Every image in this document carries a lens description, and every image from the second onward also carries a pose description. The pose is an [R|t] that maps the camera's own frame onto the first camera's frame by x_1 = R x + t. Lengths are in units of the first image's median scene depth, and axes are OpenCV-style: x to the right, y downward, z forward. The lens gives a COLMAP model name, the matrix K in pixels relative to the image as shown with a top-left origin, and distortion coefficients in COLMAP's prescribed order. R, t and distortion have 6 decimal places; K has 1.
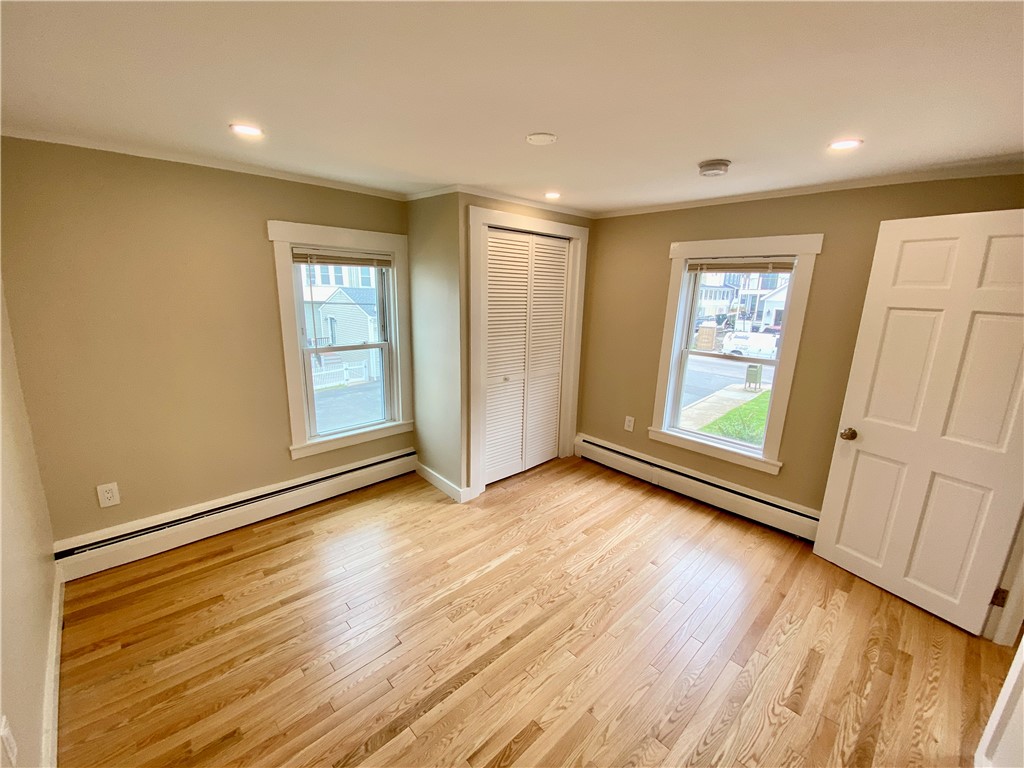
lens RADIAL K [[407.9, 0, 514.4], [0, 407.9, 387.0], [0, 0, 1]] dist [0.042876, -0.038191]
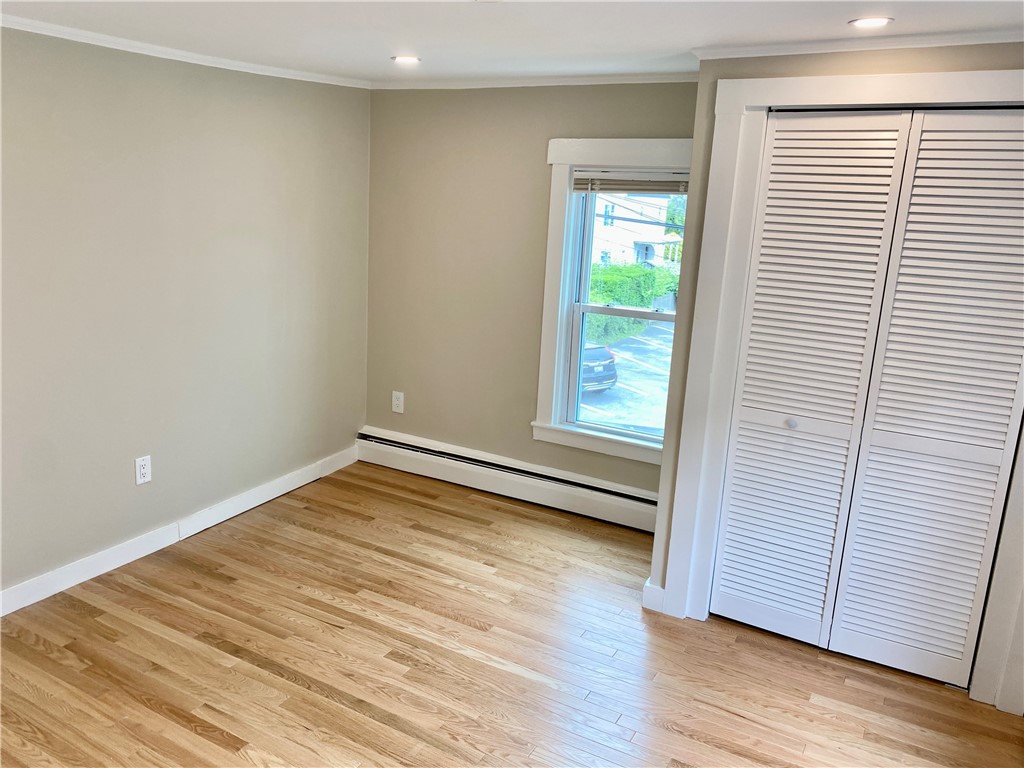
lens RADIAL K [[776.2, 0, 512.9], [0, 776.2, 378.8], [0, 0, 1]] dist [0.004512, 0.011205]
pose [[0.297080, 0.206663, -0.932220, 1.030656], [-0.261069, 0.956677, 0.128887, -0.145195], [0.918470, 0.205084, 0.338163, 0.567478]]
